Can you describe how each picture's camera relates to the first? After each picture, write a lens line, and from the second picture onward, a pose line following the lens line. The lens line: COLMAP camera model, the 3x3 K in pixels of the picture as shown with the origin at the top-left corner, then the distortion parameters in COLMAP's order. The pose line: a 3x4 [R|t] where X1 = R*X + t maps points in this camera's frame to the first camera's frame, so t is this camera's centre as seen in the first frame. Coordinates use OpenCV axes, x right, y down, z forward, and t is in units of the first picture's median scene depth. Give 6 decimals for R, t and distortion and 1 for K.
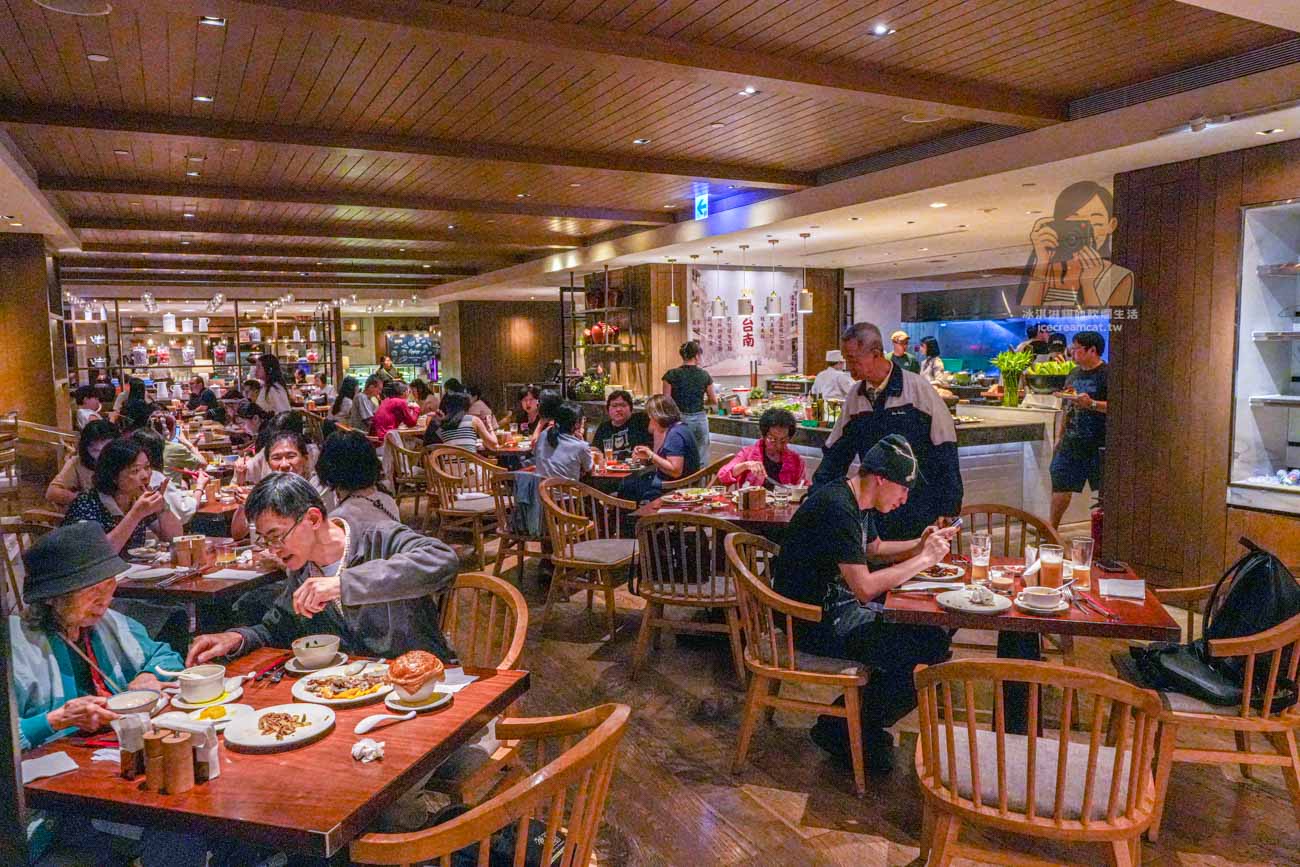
lens RADIAL K [[925.5, 0, 651.4], [0, 925.5, 435.6], [0, 0, 1]] dist [-0.000280, -0.000131]
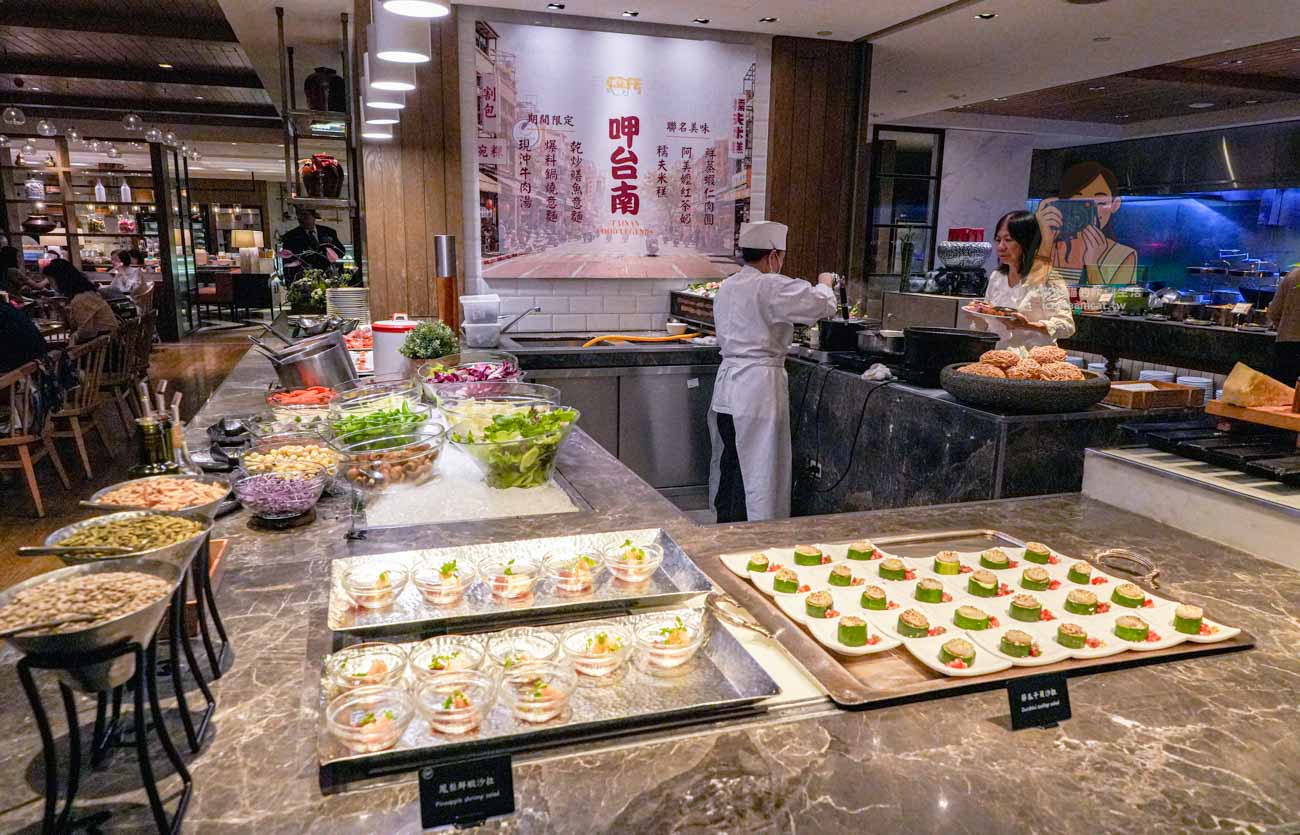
lens RADIAL K [[893.3, 0, 648.0], [0, 893.3, 419.8], [0, 0, 1]] dist [-0.010936, -0.001220]
pose [[0.985614, 0.063558, -0.156604, 0.188387], [-0.047497, 0.993417, 0.104246, -0.043011], [0.162199, -0.095308, 0.982145, 0.570902]]
